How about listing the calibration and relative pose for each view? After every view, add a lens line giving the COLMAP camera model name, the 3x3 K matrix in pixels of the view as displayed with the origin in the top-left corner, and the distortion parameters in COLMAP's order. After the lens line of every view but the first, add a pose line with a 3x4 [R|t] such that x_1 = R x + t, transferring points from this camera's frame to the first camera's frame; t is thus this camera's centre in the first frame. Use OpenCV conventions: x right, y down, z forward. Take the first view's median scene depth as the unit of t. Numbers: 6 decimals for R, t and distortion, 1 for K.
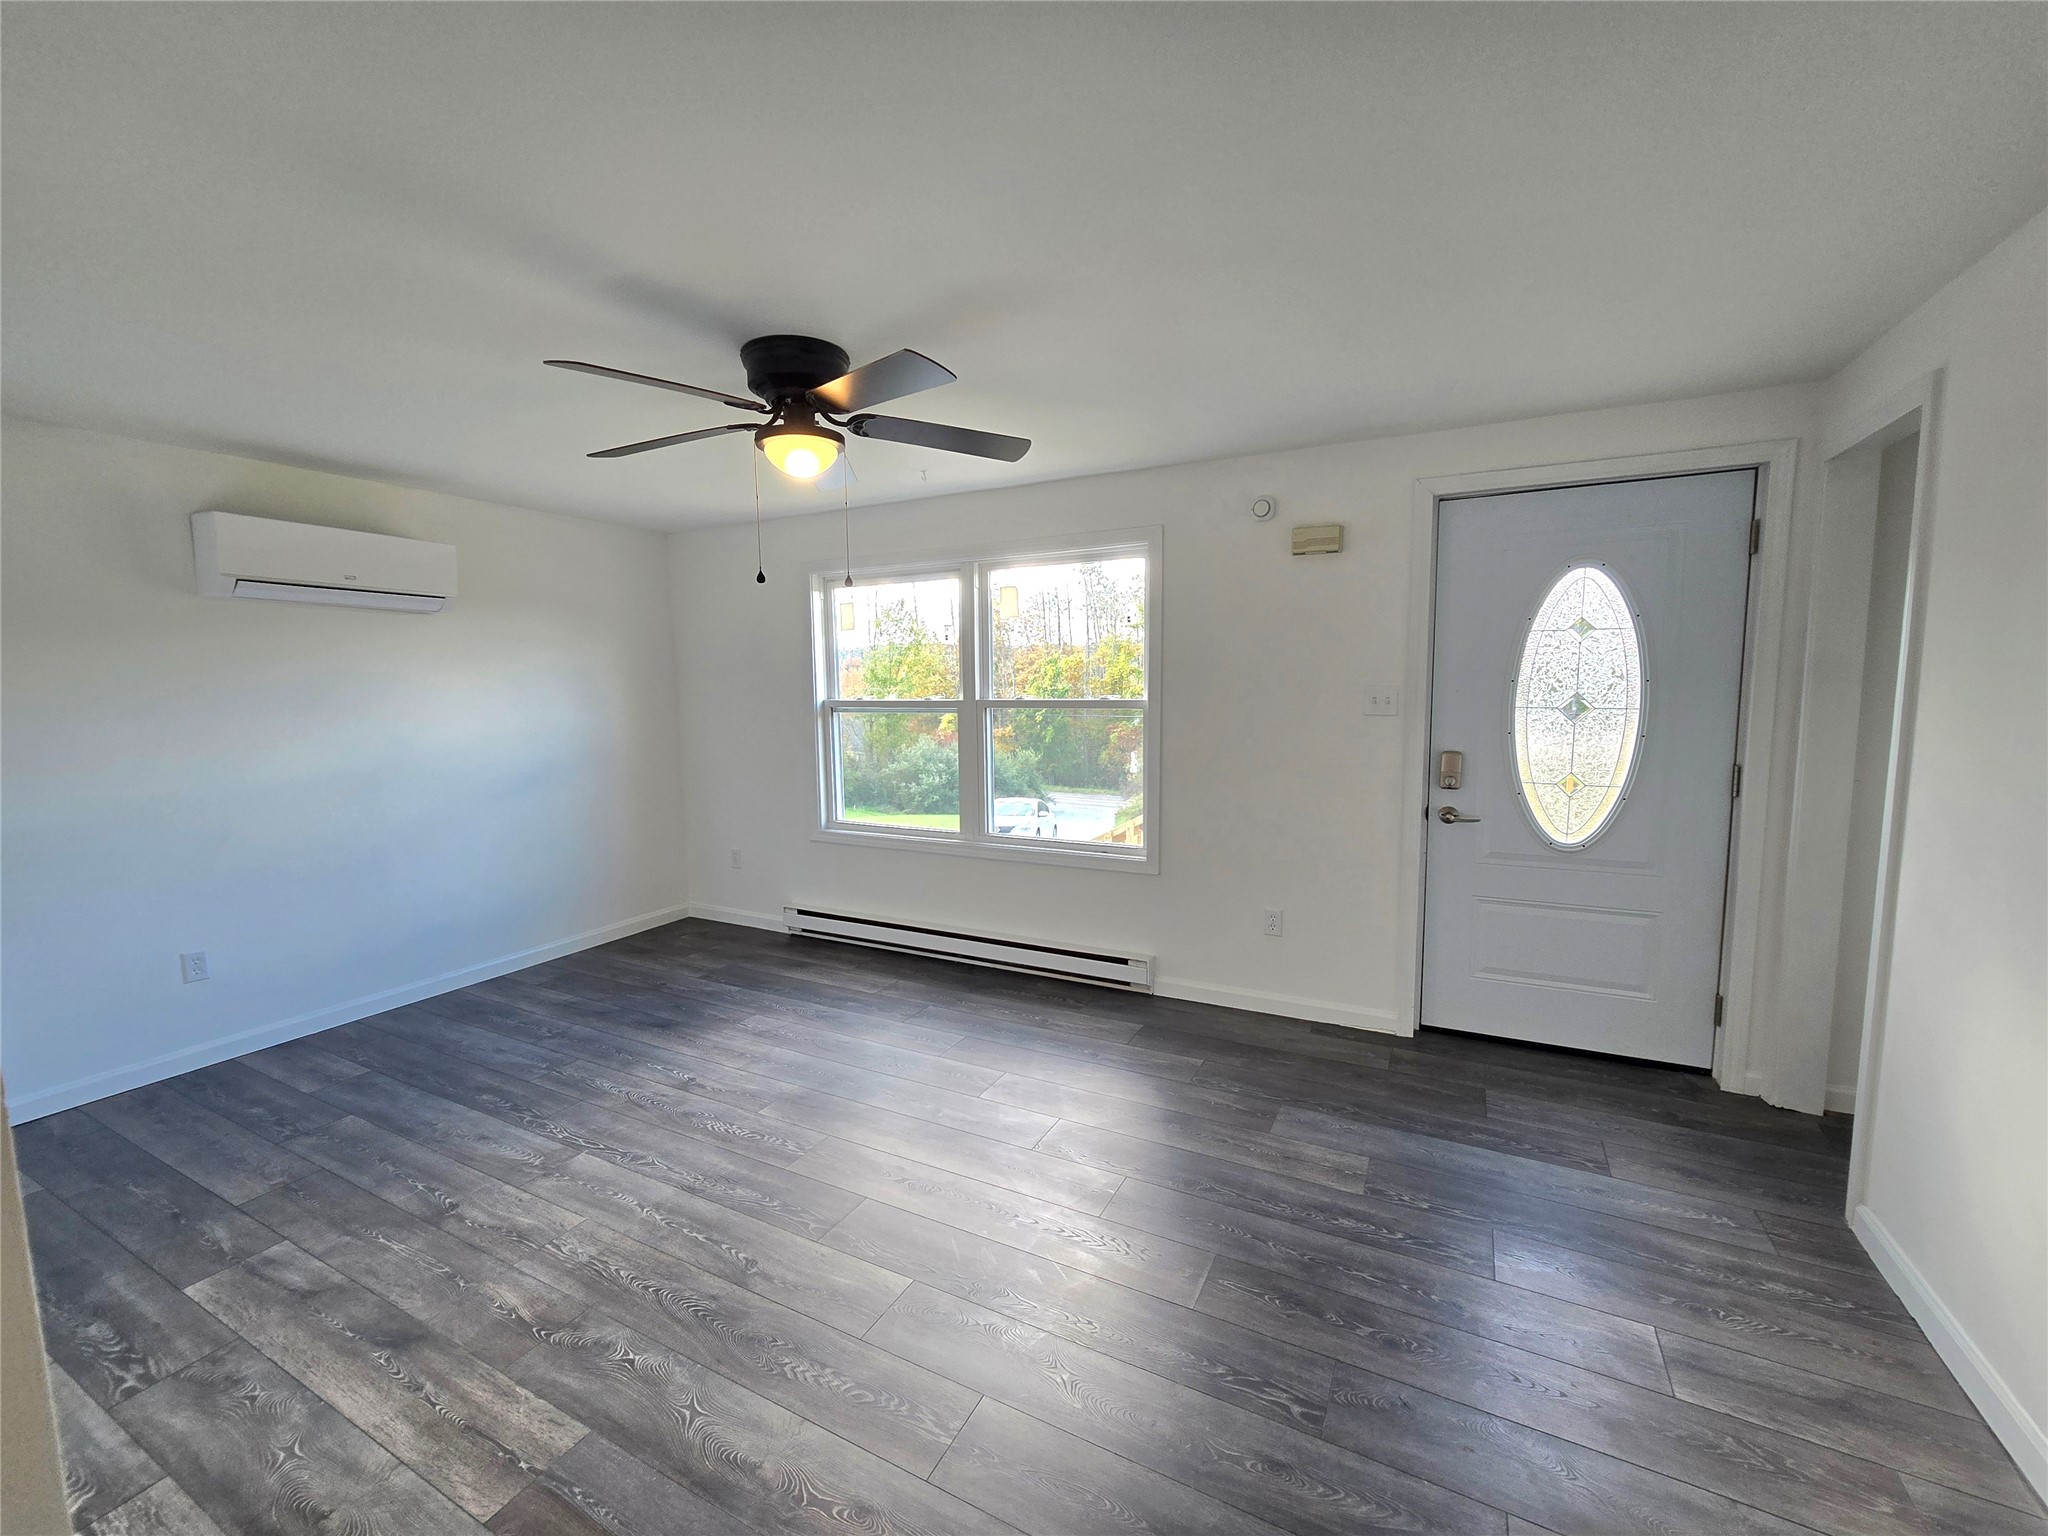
lens RADIAL K [[832.8, 0, 1015.6], [0, 832.8, 760.6], [0, 0, 1]] dist [-0.006546, 0.003865]
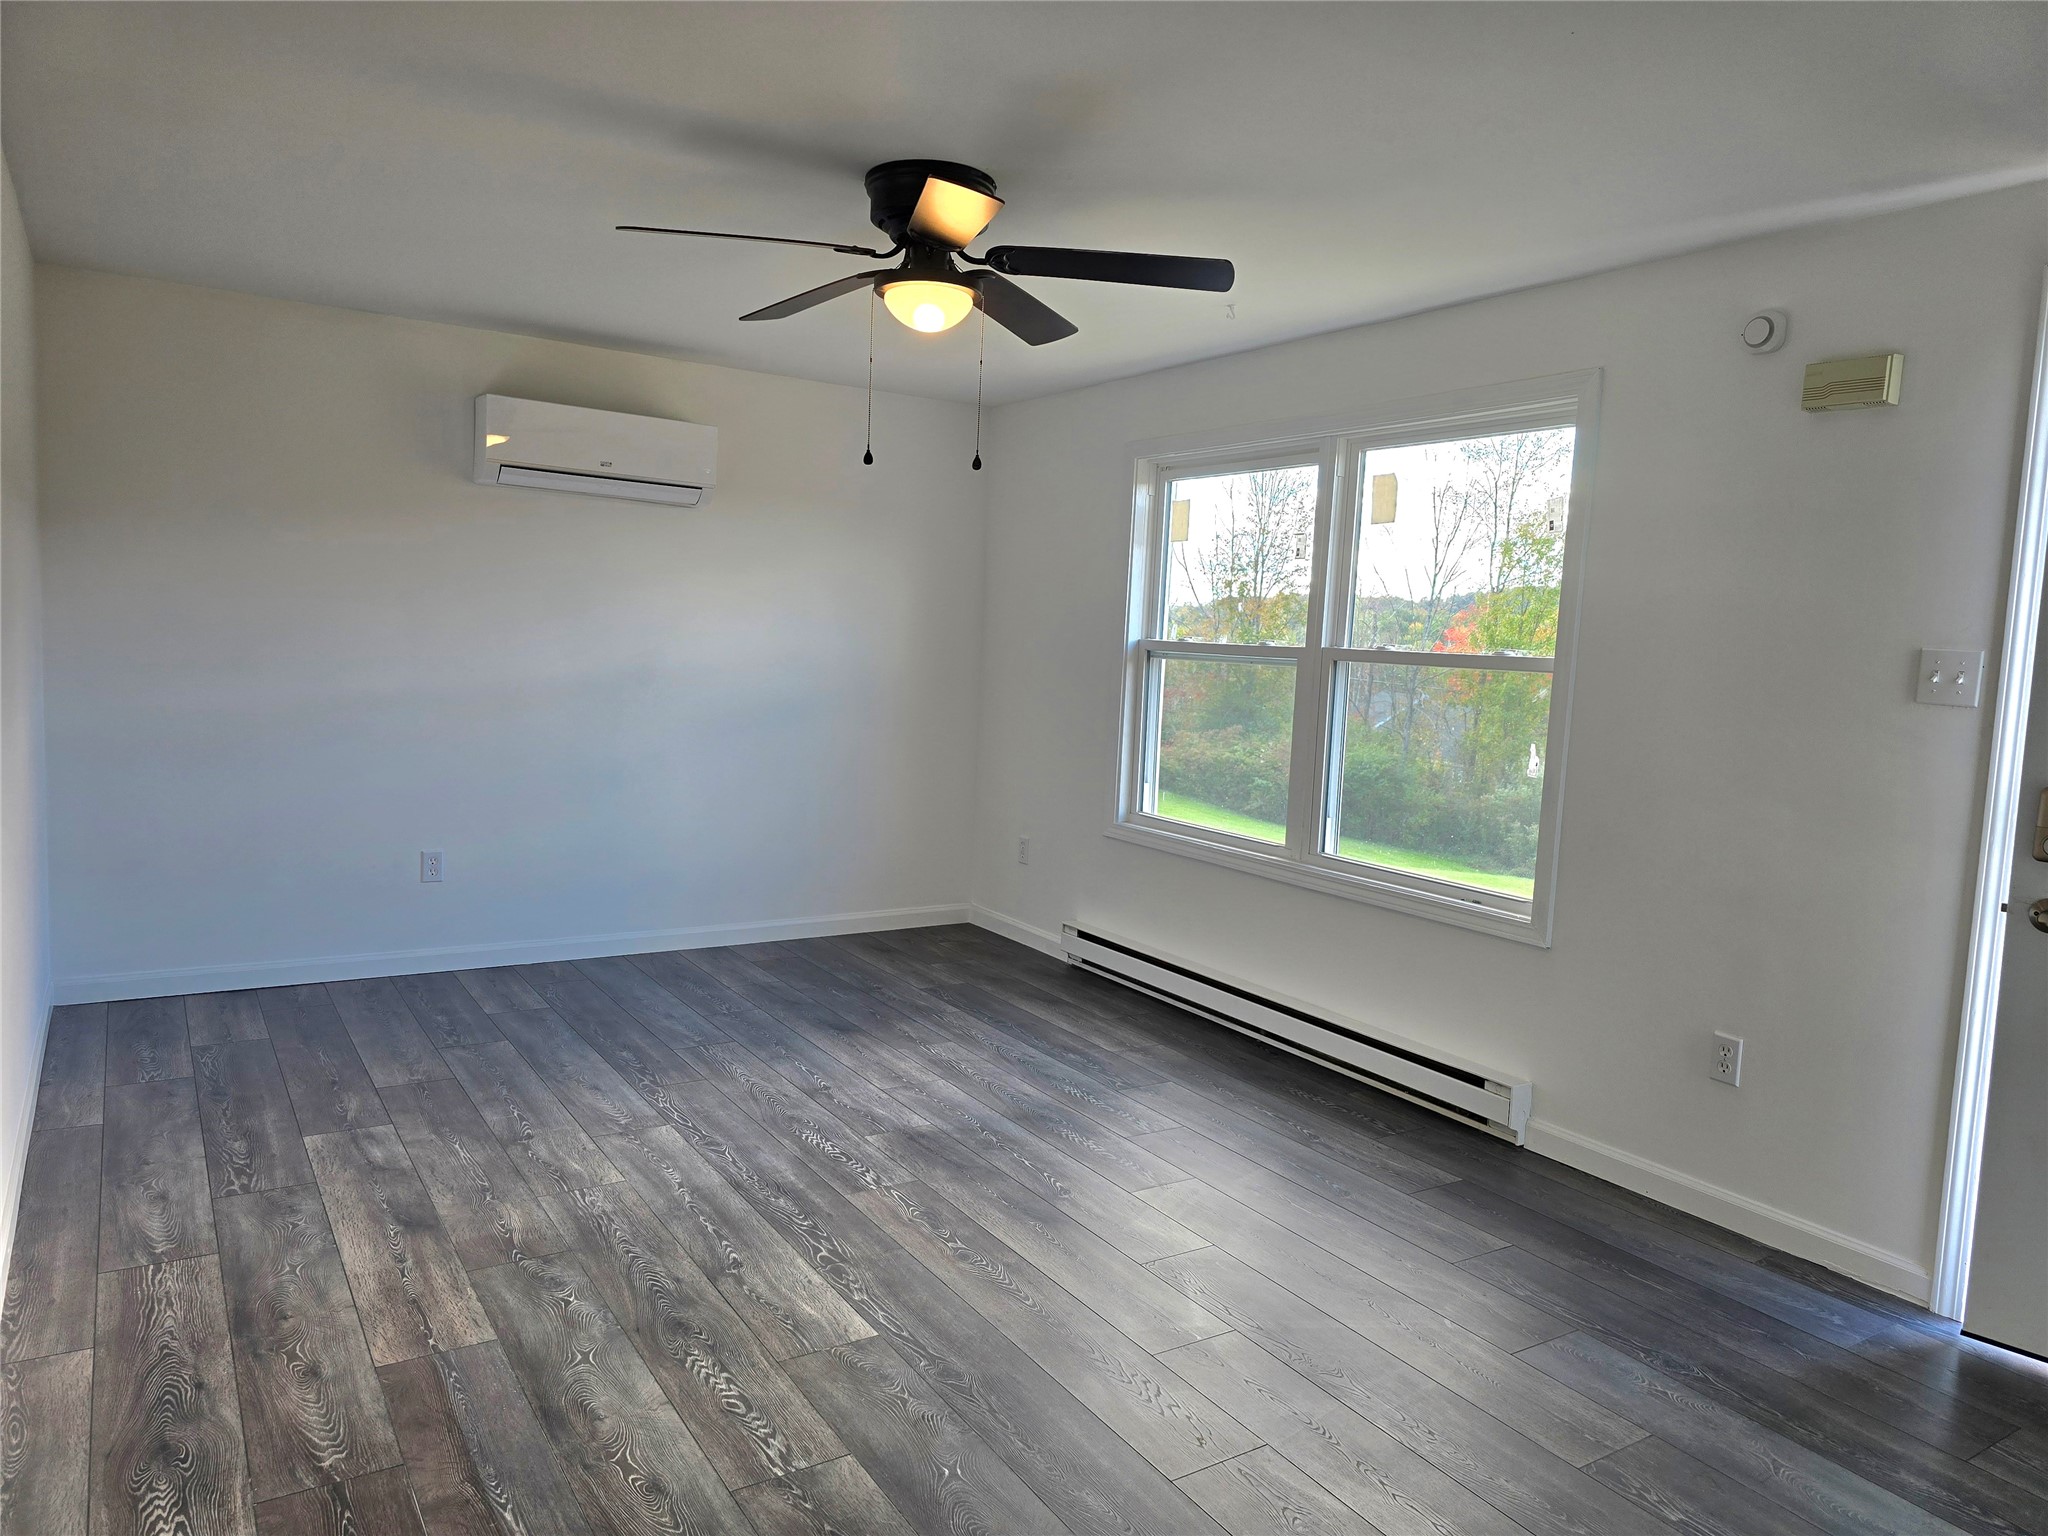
lens RADIAL K [[1360.9, 0, 1038.3], [0, 1360.9, 751.2], [0, 0, 1]] dist [0.057453, -0.038310]
pose [[0.871794, 0.094837, -0.480606, 0.378094], [-0.102341, 0.994692, 0.010641, 0.026313], [0.479064, 0.039909, 0.876872, -0.064339]]
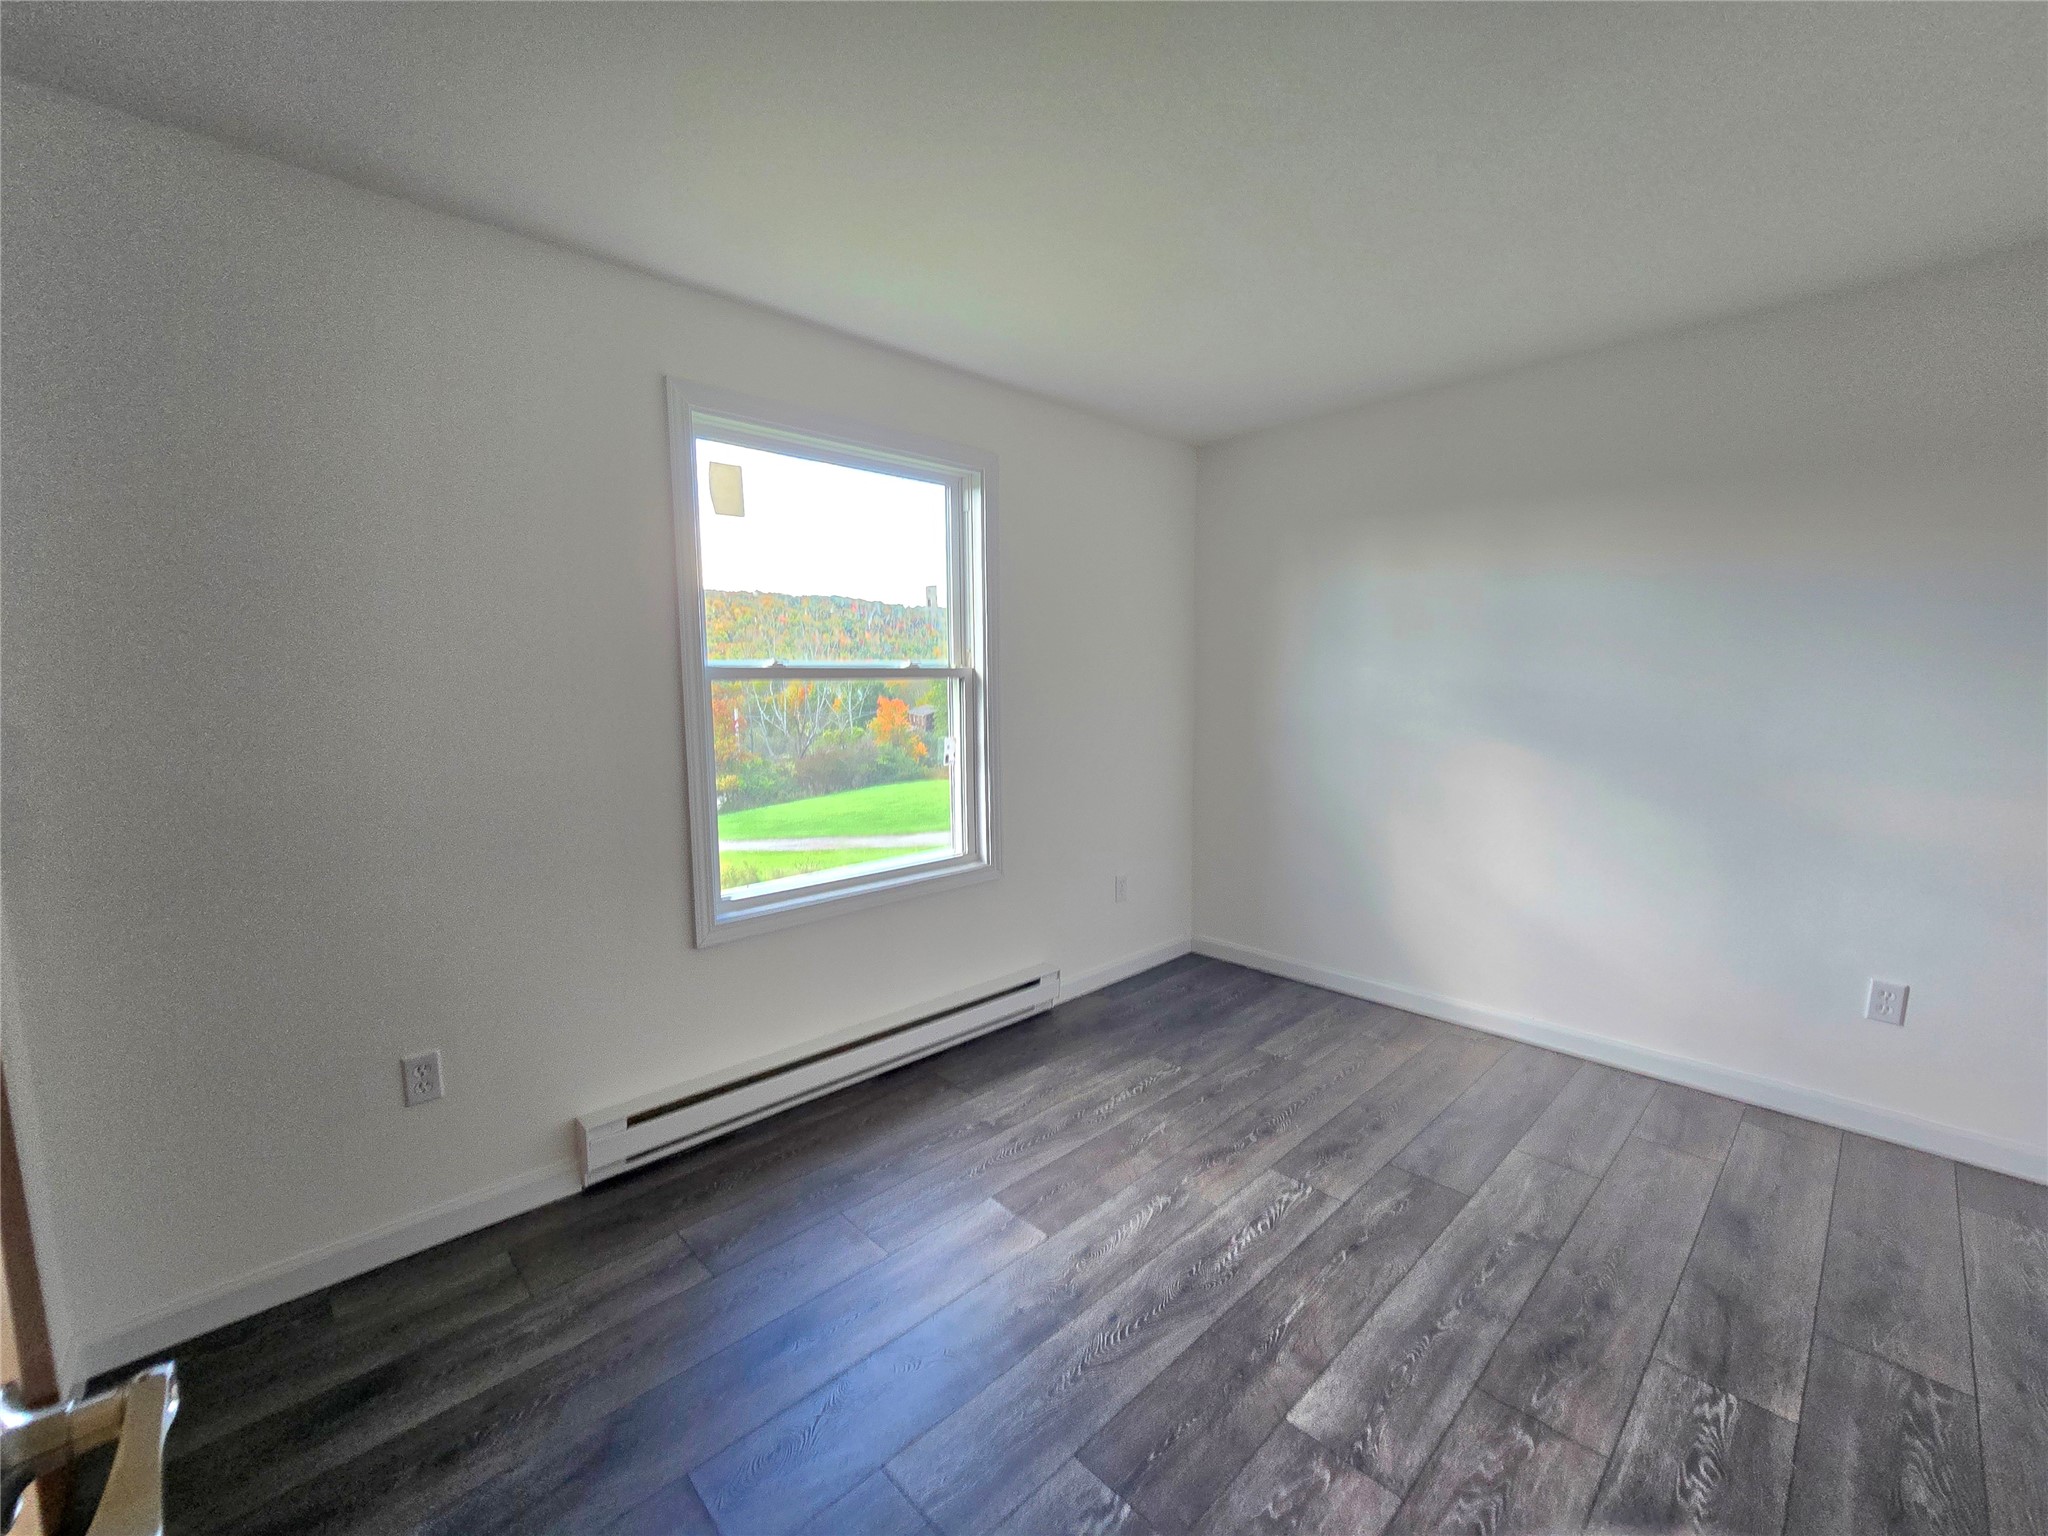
lens RADIAL K [[832.8, 0, 1025.9], [0, 832.8, 770.5], [0, 0, 1]] dist [-0.006546, 0.003865]
pose [[0.327731, -0.080687, 0.941319, -1.171664], [0.099763, 0.993732, 0.050446, -0.012682], [-0.939489, 0.077376, 0.333726, 0.852270]]
